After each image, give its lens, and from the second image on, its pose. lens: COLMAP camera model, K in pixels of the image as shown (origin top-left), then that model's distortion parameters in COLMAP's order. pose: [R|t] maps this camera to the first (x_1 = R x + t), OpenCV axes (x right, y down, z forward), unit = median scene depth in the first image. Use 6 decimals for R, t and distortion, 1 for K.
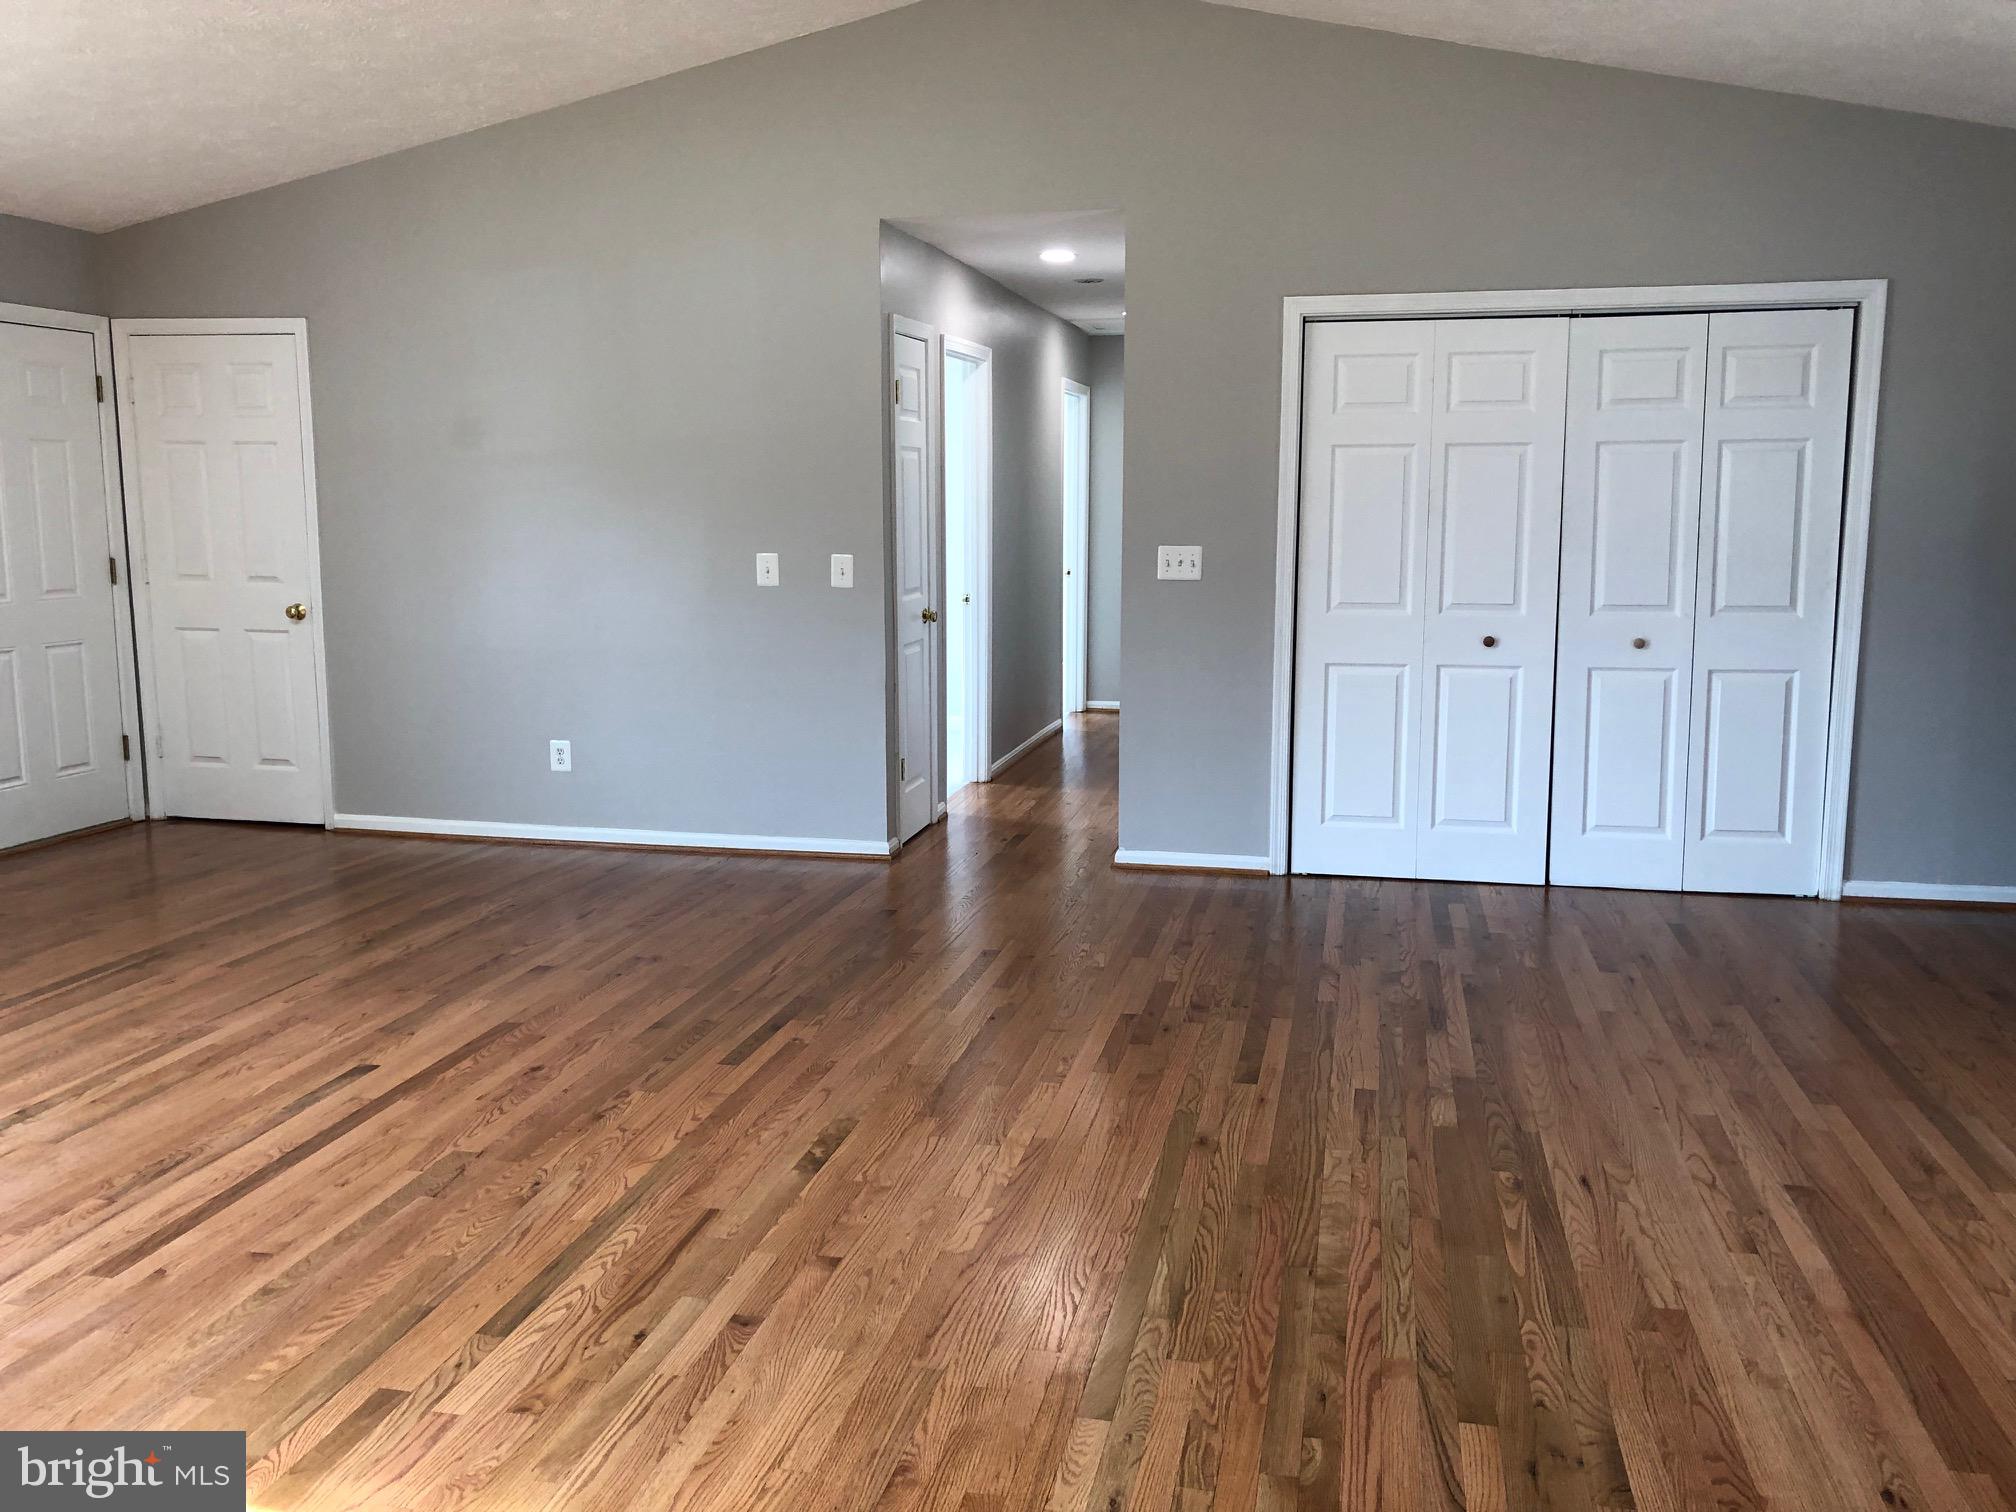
lens RADIAL K [[1662.9, 0, 1009.0], [0, 1662.9, 751.0], [0, 0, 1]] dist [0.021614, -0.018456]
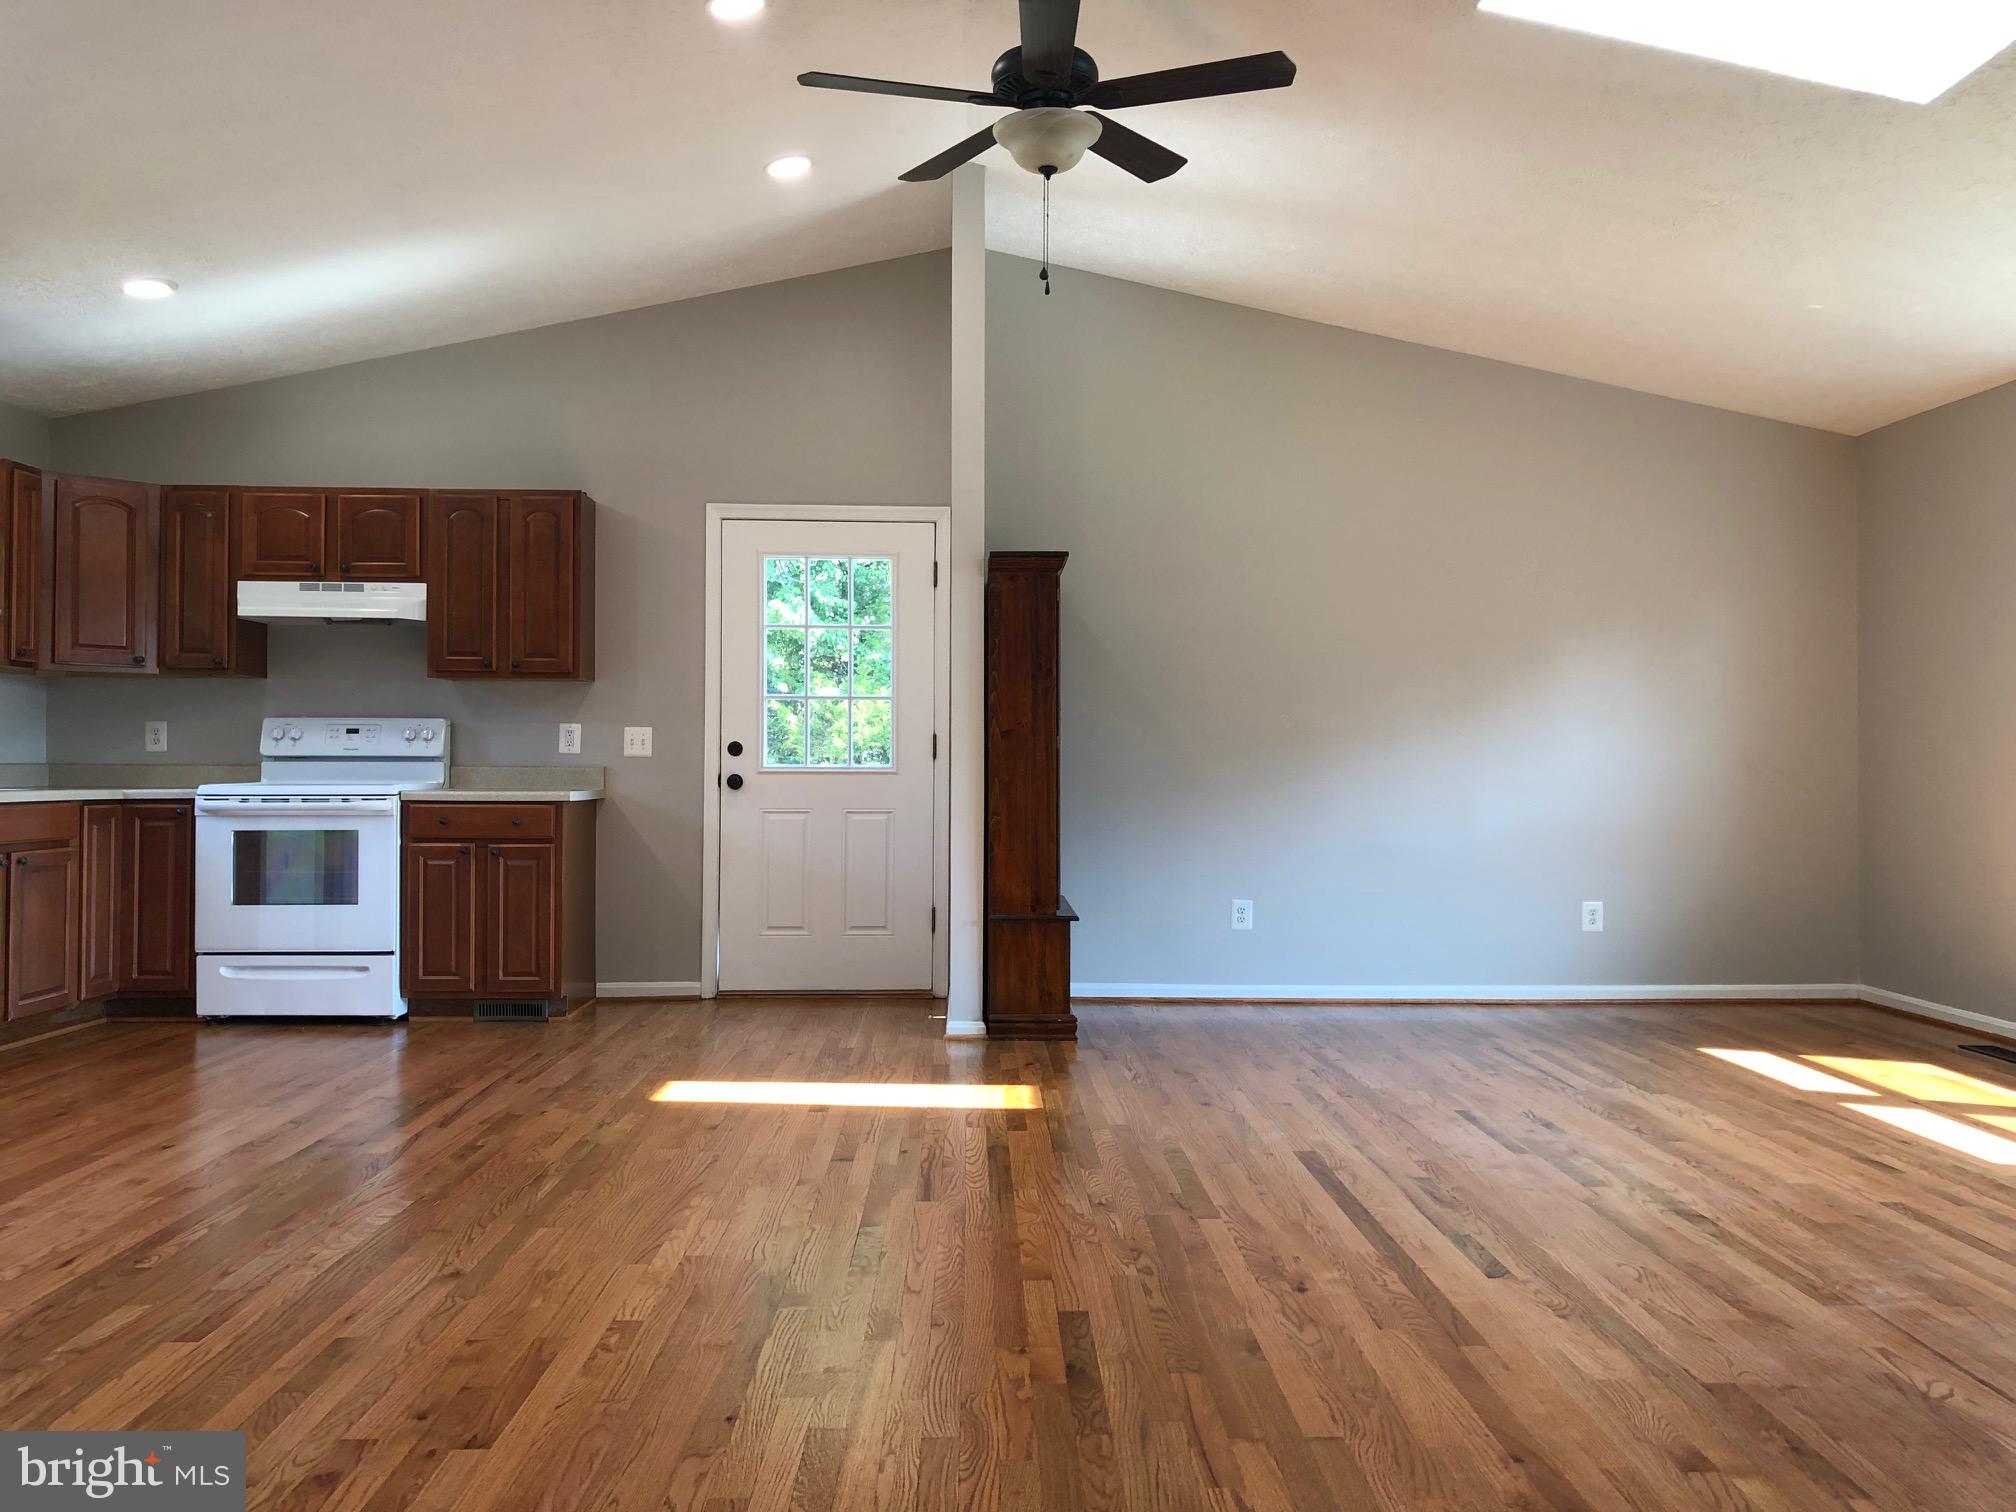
lens RADIAL K [[1662.9, 0, 1008.4], [0, 1662.9, 757.3], [0, 0, 1]] dist [0.021614, -0.018456]
pose [[-0.971438, -0.007309, -0.237181, 0.037862], [-0.041964, 0.989063, 0.141395, -0.162210], [0.233553, 0.147310, -0.961121, 1.686069]]
